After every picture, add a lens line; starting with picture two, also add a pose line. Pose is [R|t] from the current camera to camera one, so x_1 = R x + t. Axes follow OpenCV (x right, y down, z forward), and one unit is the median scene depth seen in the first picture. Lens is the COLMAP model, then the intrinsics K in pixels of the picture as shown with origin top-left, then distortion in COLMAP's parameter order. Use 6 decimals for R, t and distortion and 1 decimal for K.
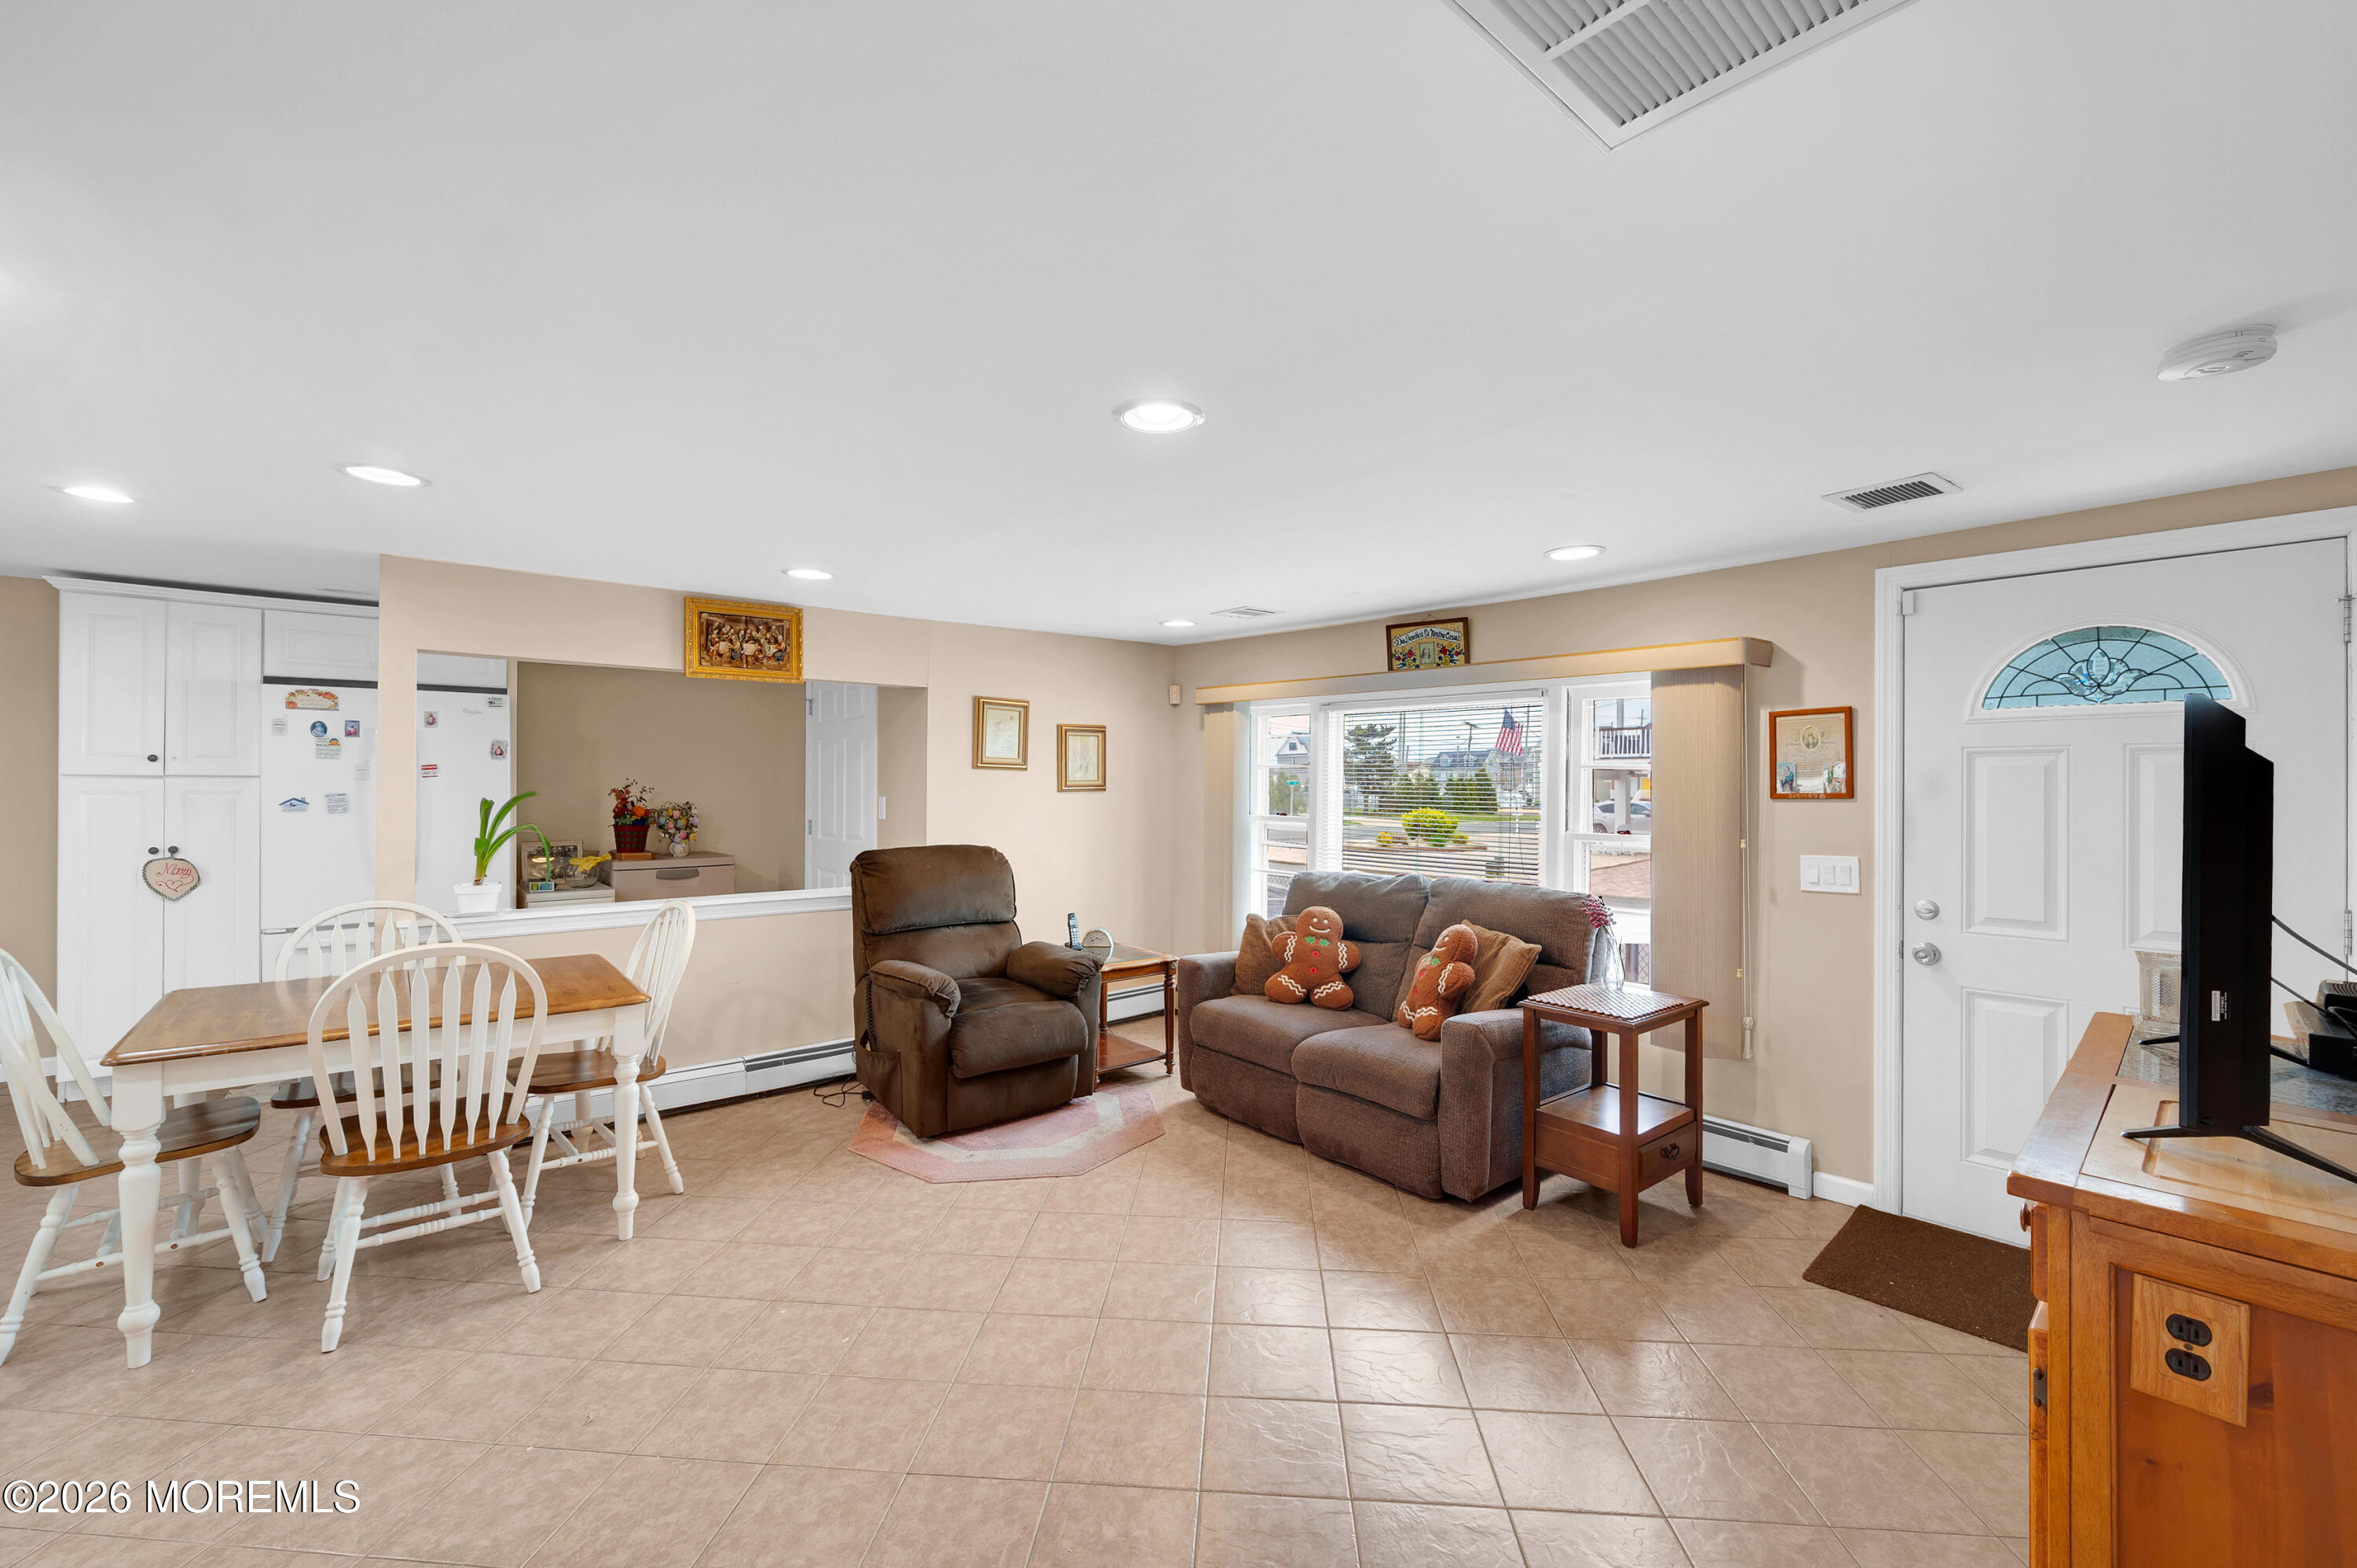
lens RADIAL K [[953.4, 0, 1178.5], [0, 953.4, 784.0], [0, 0, 1]] dist [0.001701, 0.000097]
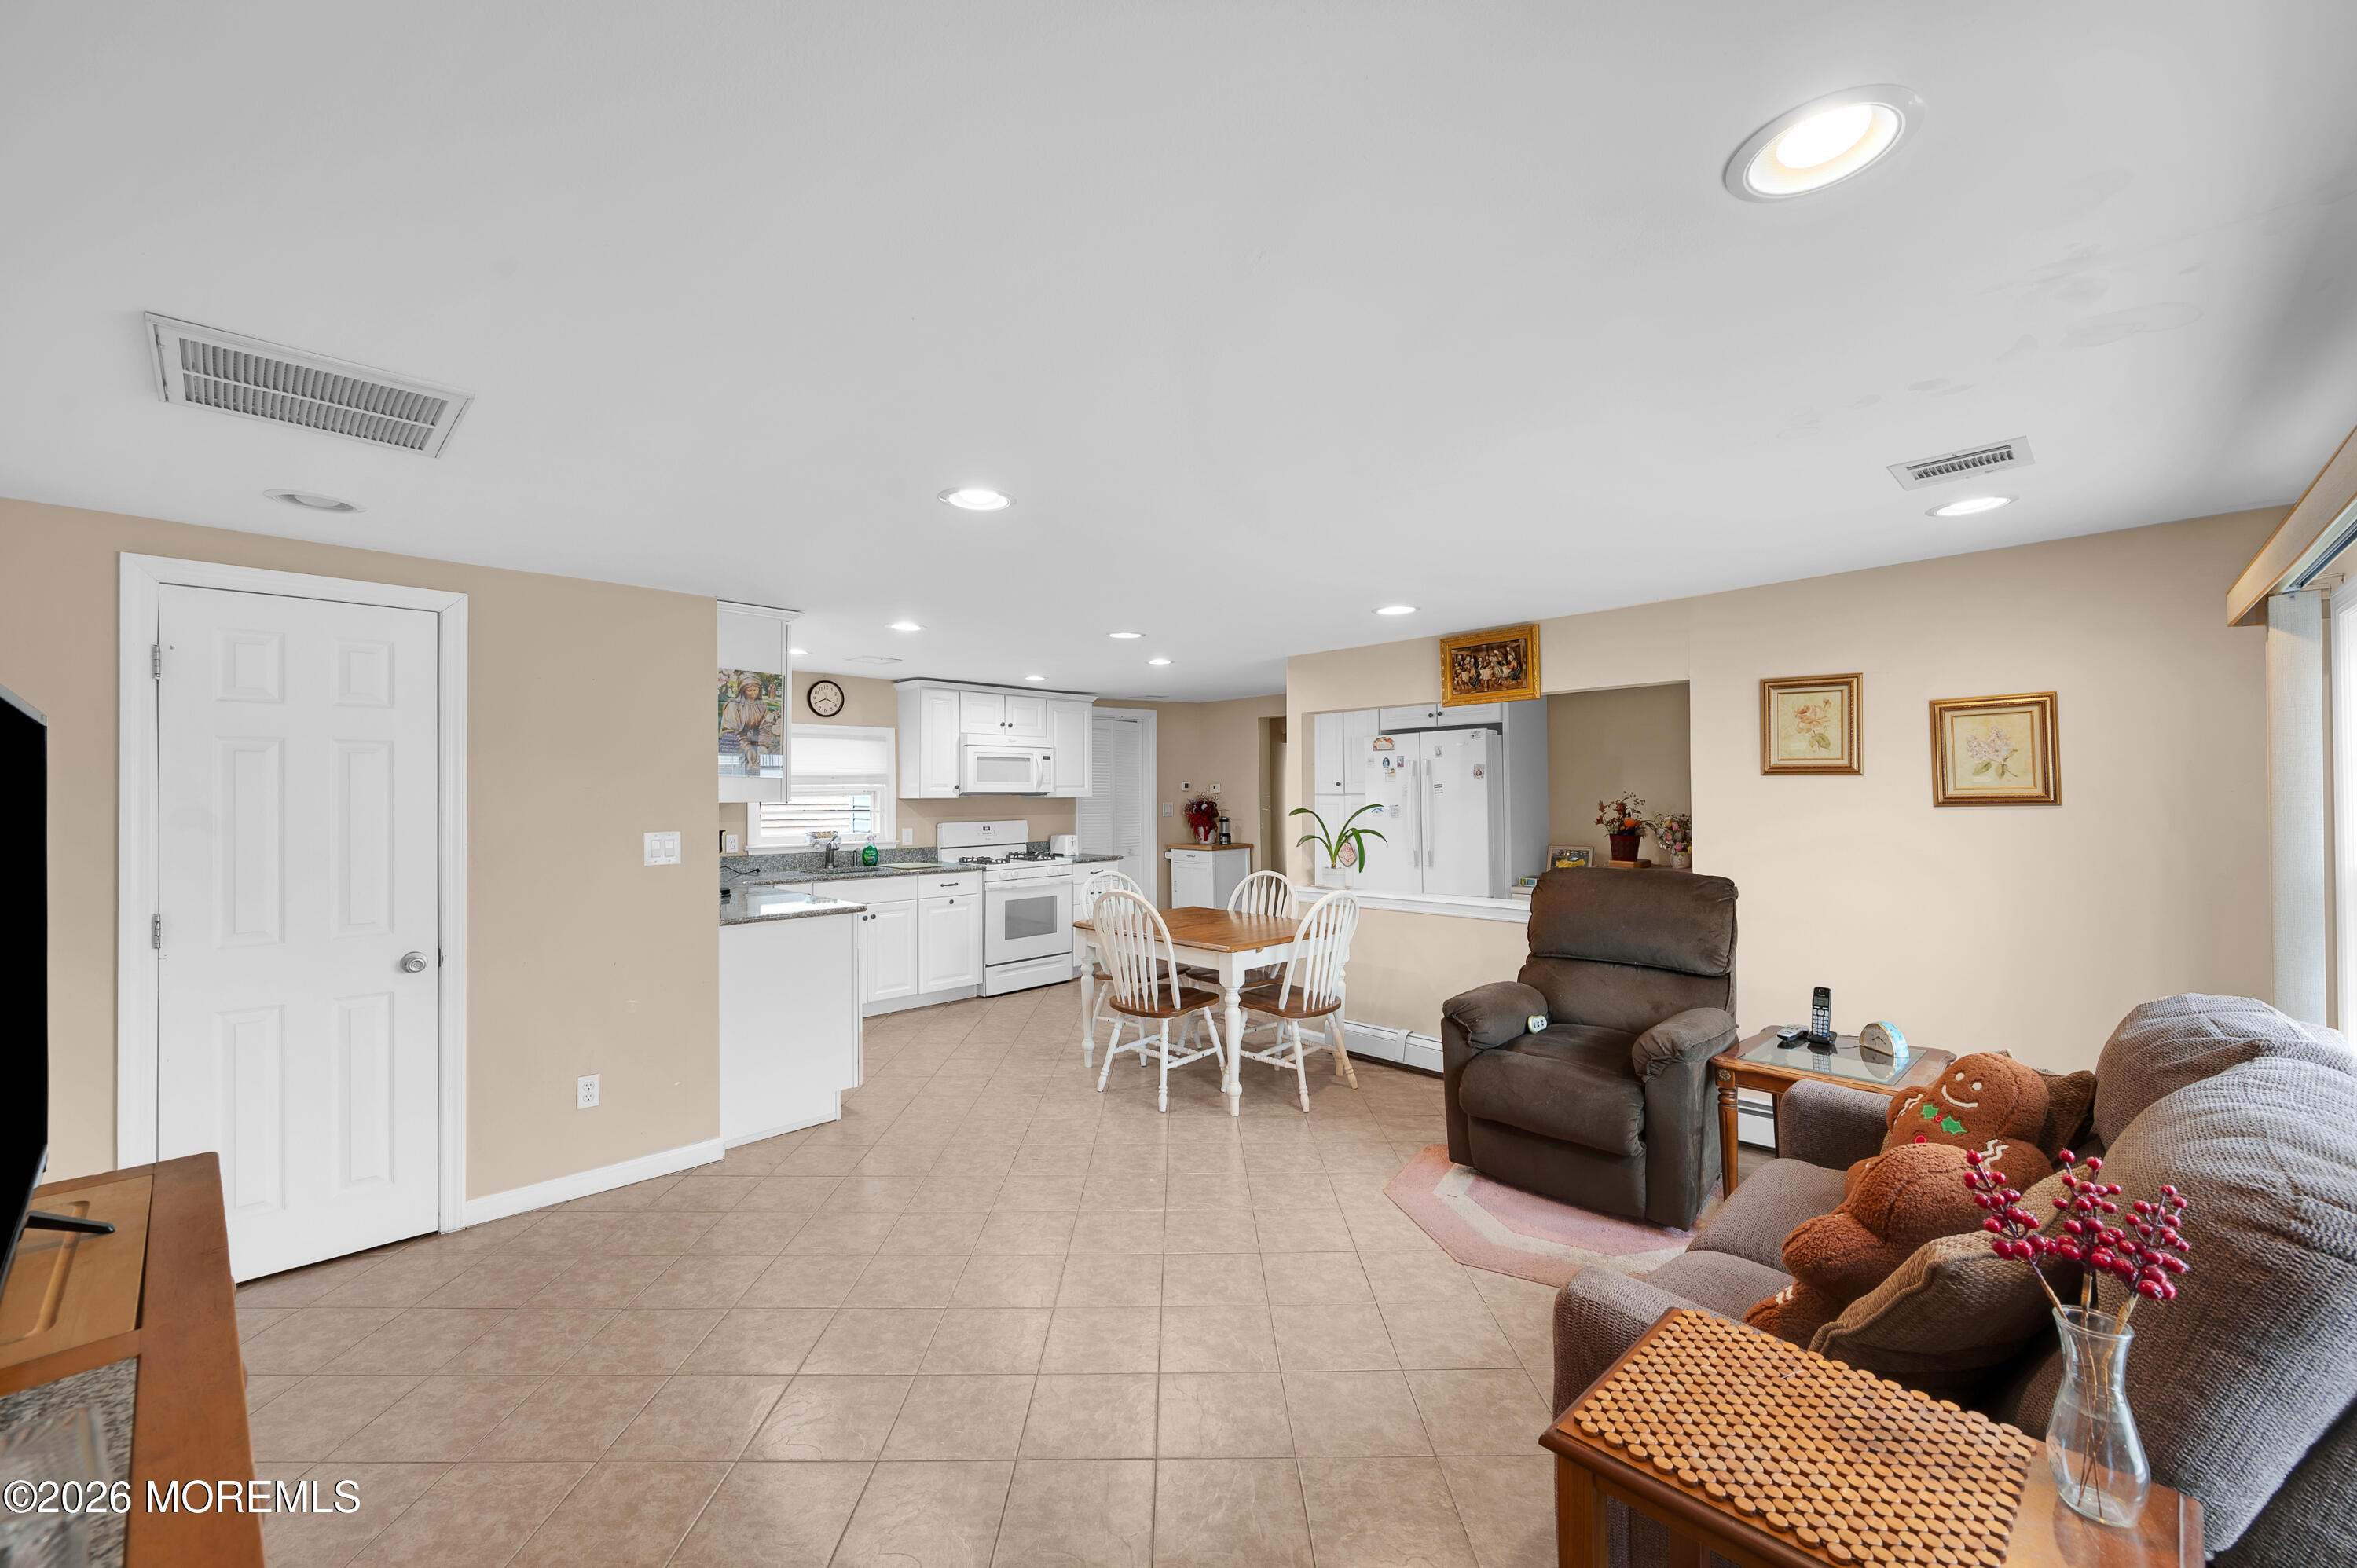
lens RADIAL K [[922.4, 0, 1178.5], [0, 922.4, 784.0], [0, 0, 1]] dist [0.000704, 0.000163]
pose [[0.091054, -0.018481, -0.995674, 0.557712], [0.008717, 0.999804, -0.017760, -0.000309], [0.995808, -0.007062, 0.091197, 0.546890]]
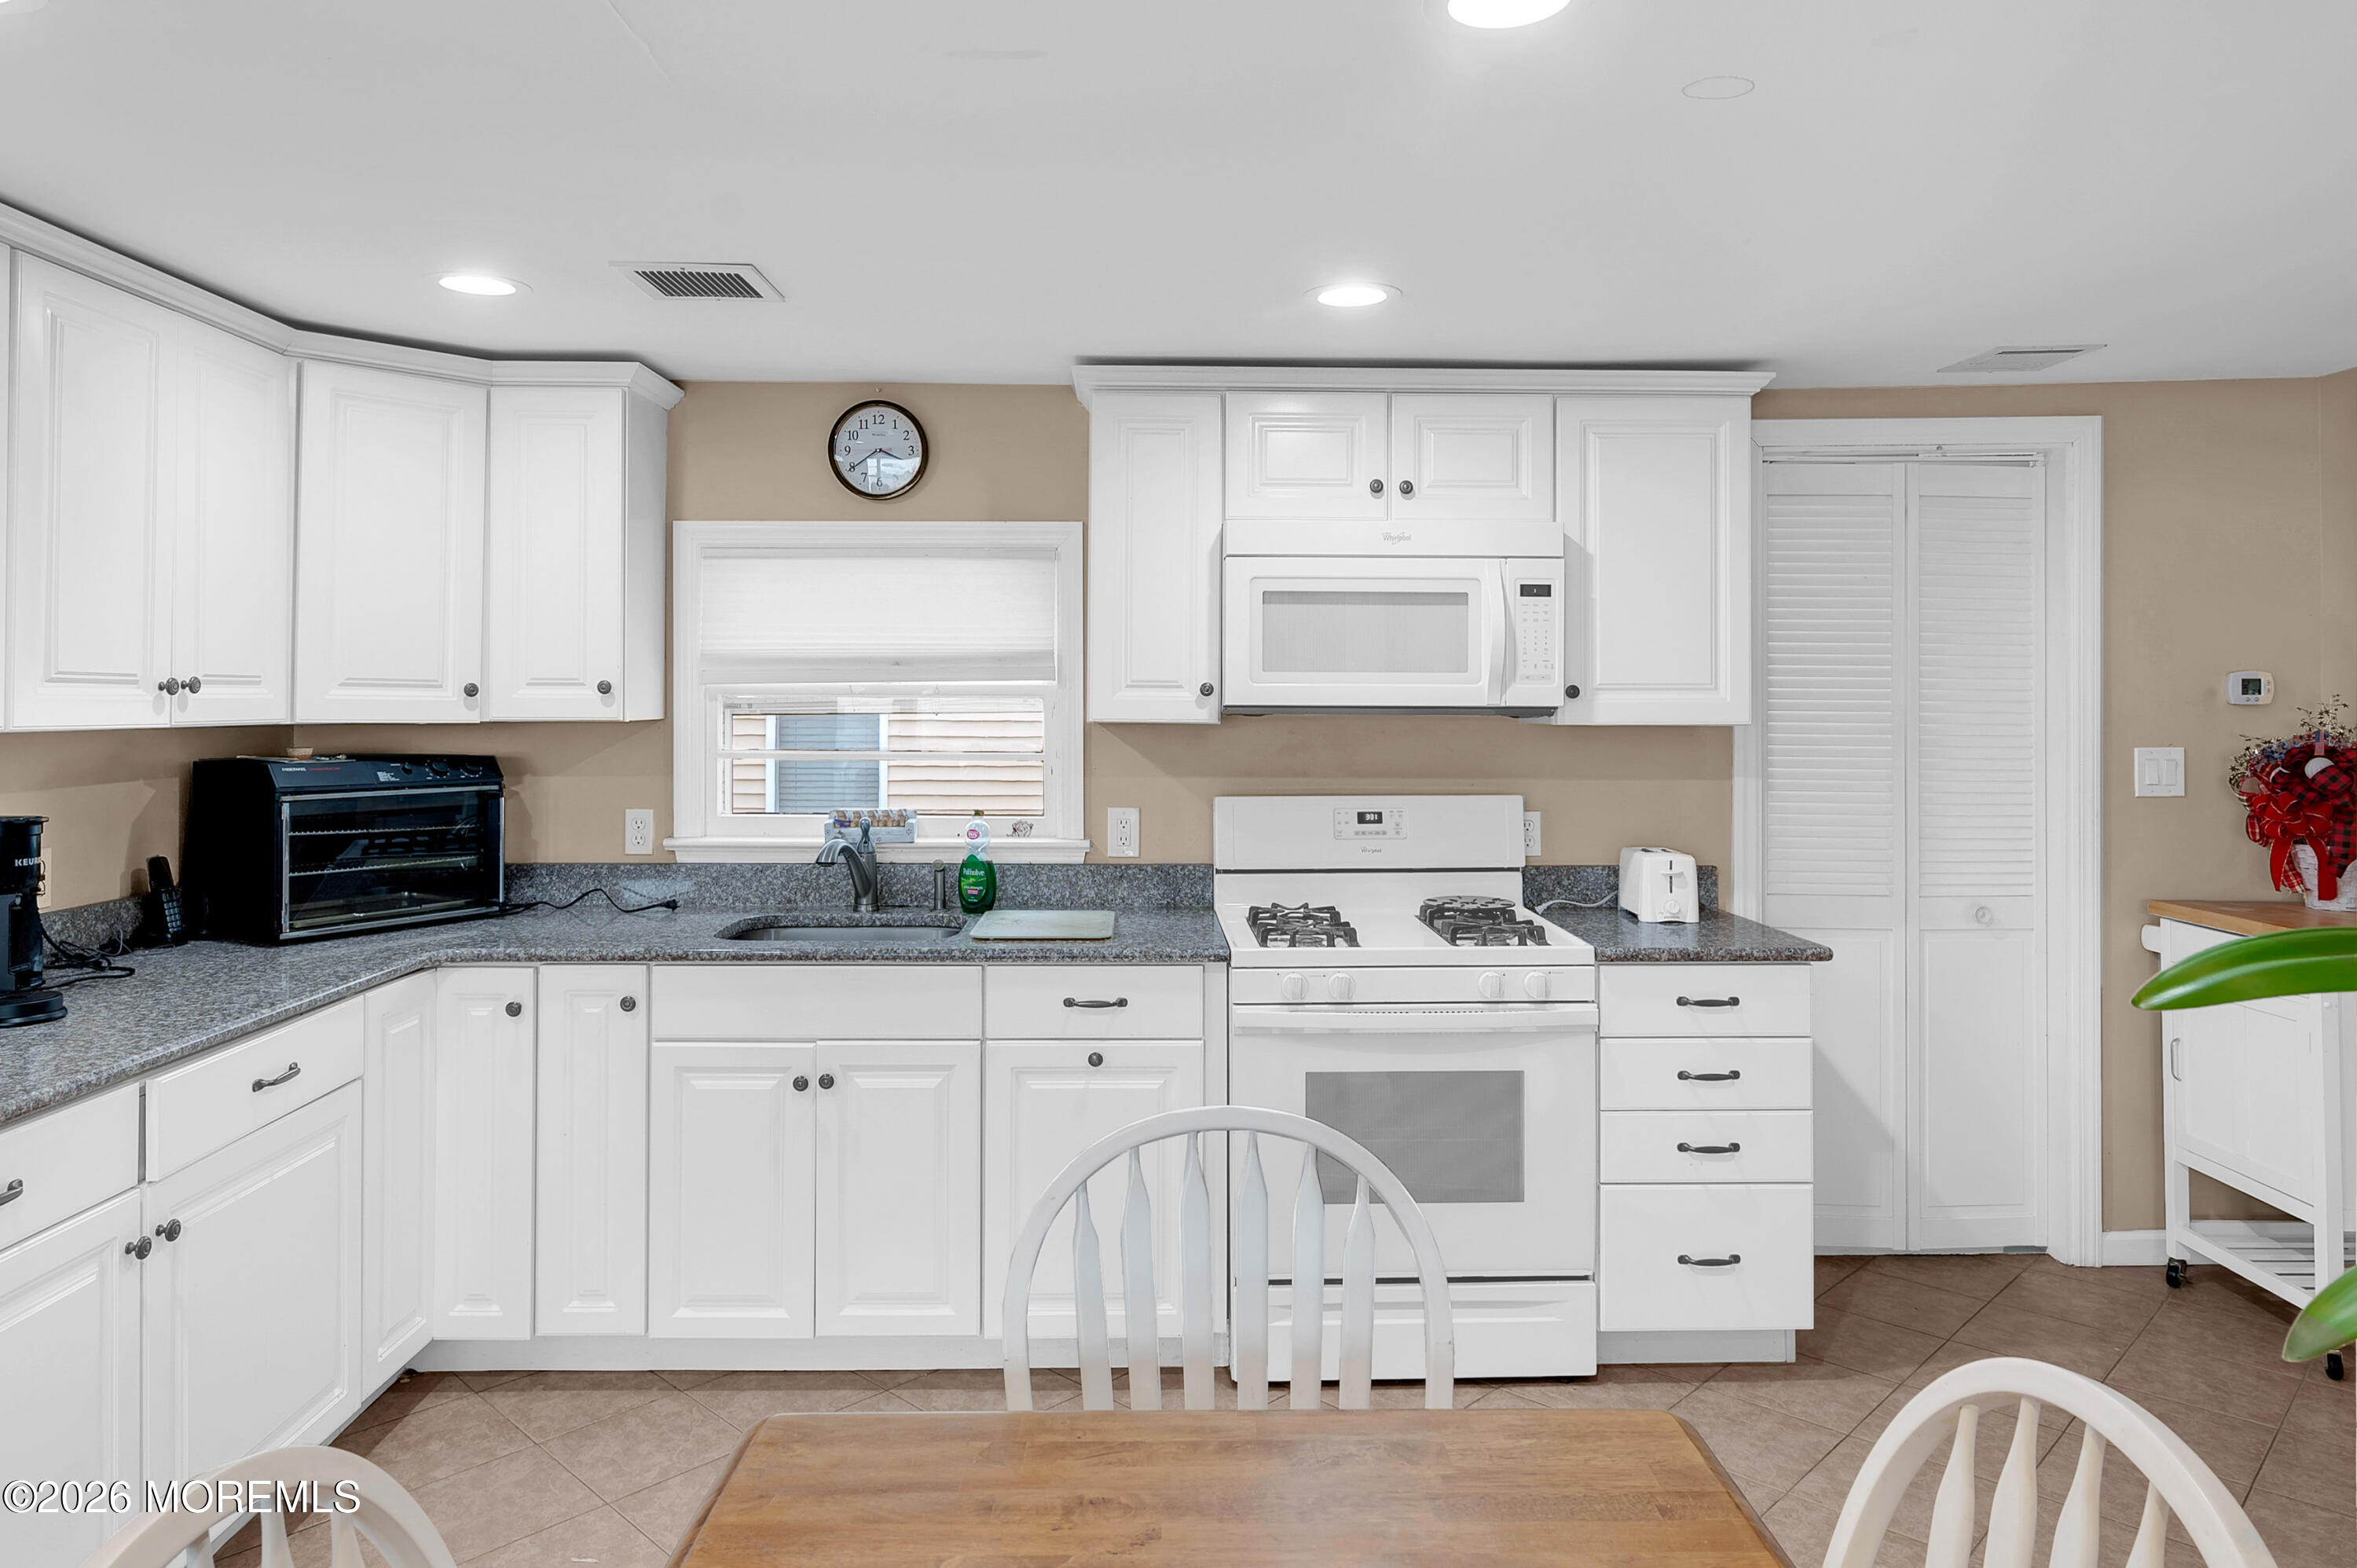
lens RADIAL K [[1500.5, 0, 1182.1], [0, 1500.5, 687.6], [0, 0, 1]] dist [-0.000332, 0.000204]
pose [[-0.629892, -0.016366, -0.776510, -0.371715], [-0.005446, 0.999846, -0.016655, -0.013205], [0.776664, -0.006262, -0.629884, 0.815941]]
